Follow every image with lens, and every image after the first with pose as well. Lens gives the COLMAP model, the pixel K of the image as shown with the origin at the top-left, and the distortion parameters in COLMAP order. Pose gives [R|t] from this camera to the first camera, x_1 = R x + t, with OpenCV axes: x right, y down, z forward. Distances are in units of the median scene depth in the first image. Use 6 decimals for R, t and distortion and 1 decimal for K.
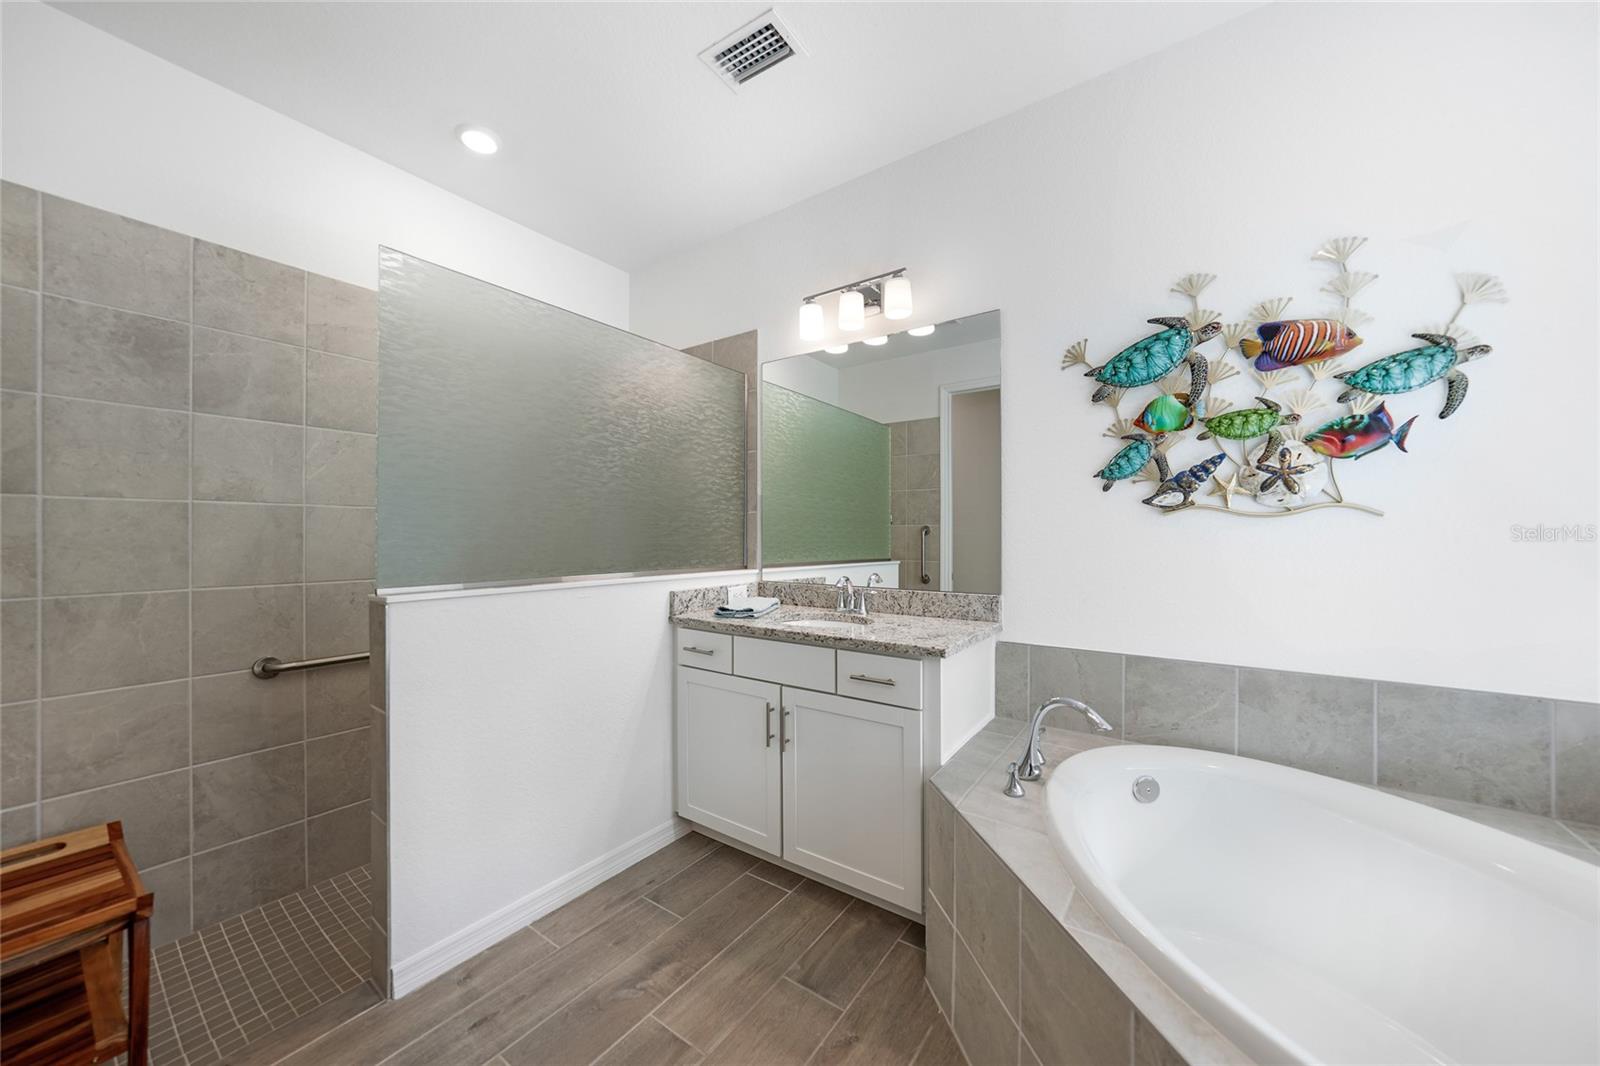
lens RADIAL K [[574.4, 0, 799.0], [0, 574.4, 538.4], [0, 0, 1]] dist [-0.025103, 0.007010]
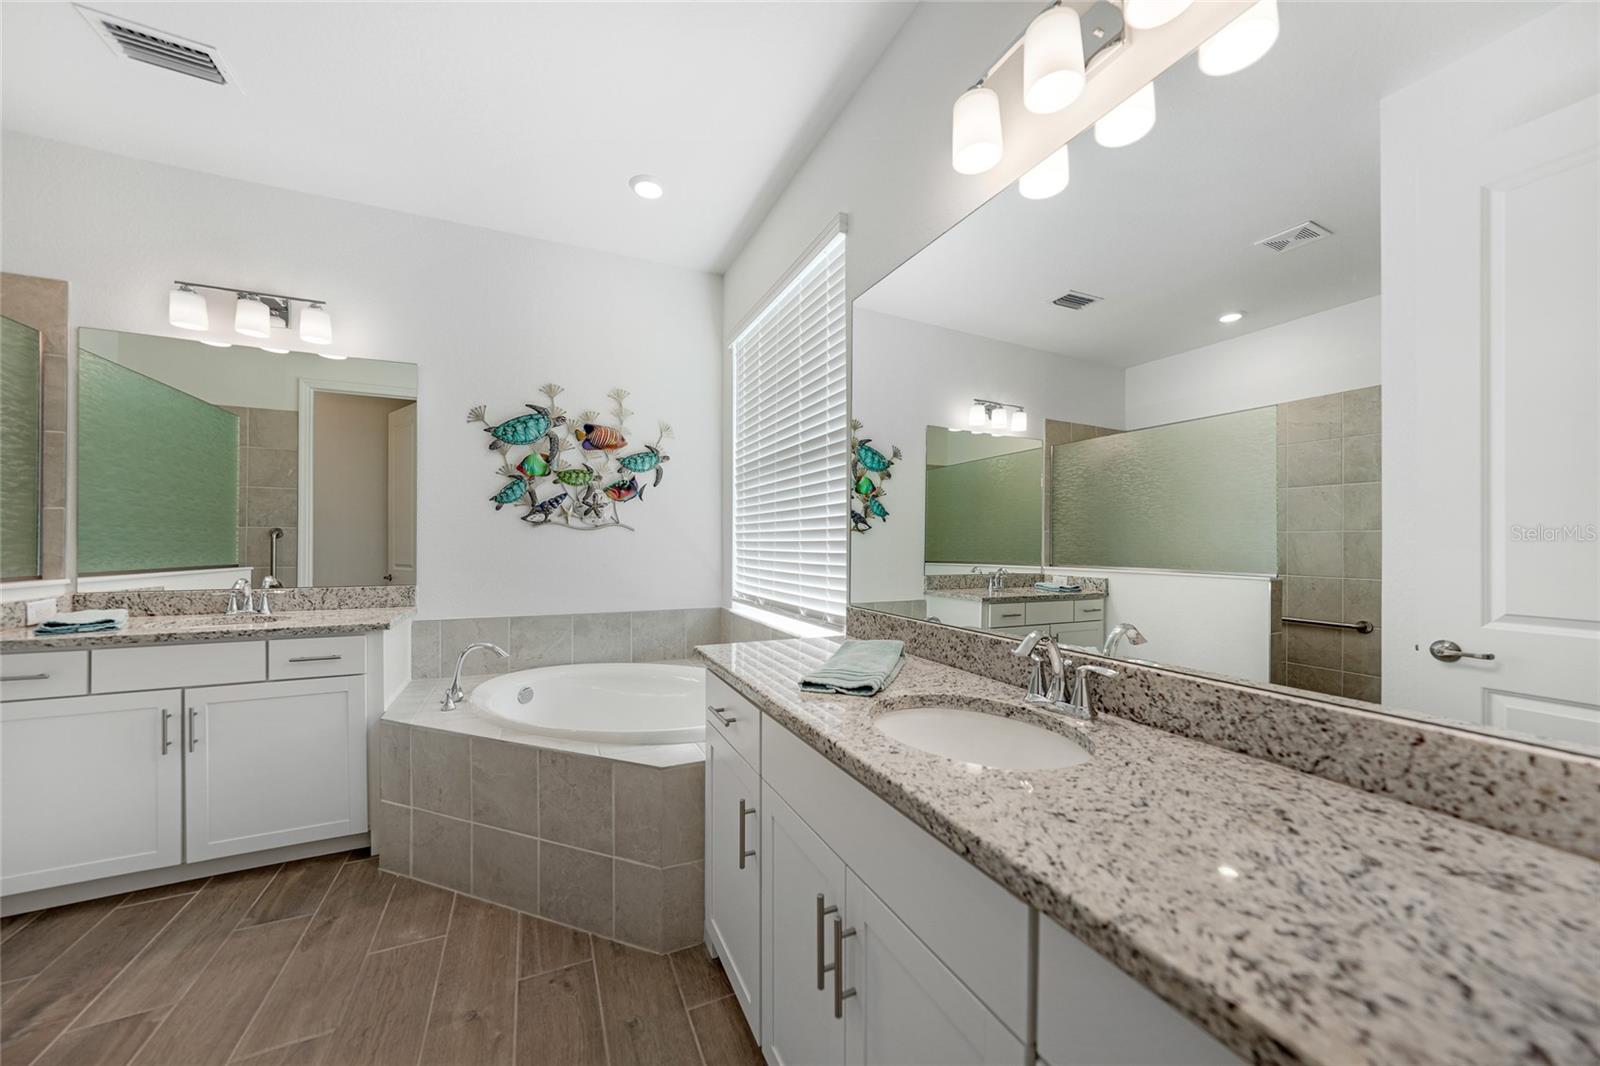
lens RADIAL K [[574.4, 0, 799.0], [0, 574.4, 538.4], [0, 0, 1]] dist [-0.025103, 0.007010]
pose [[0.502530, 0.007391, 0.864528, -0.390374], [-0.001269, 0.999969, -0.007811, 0.002290], [-0.864559, 0.002828, 0.502524, -0.475711]]
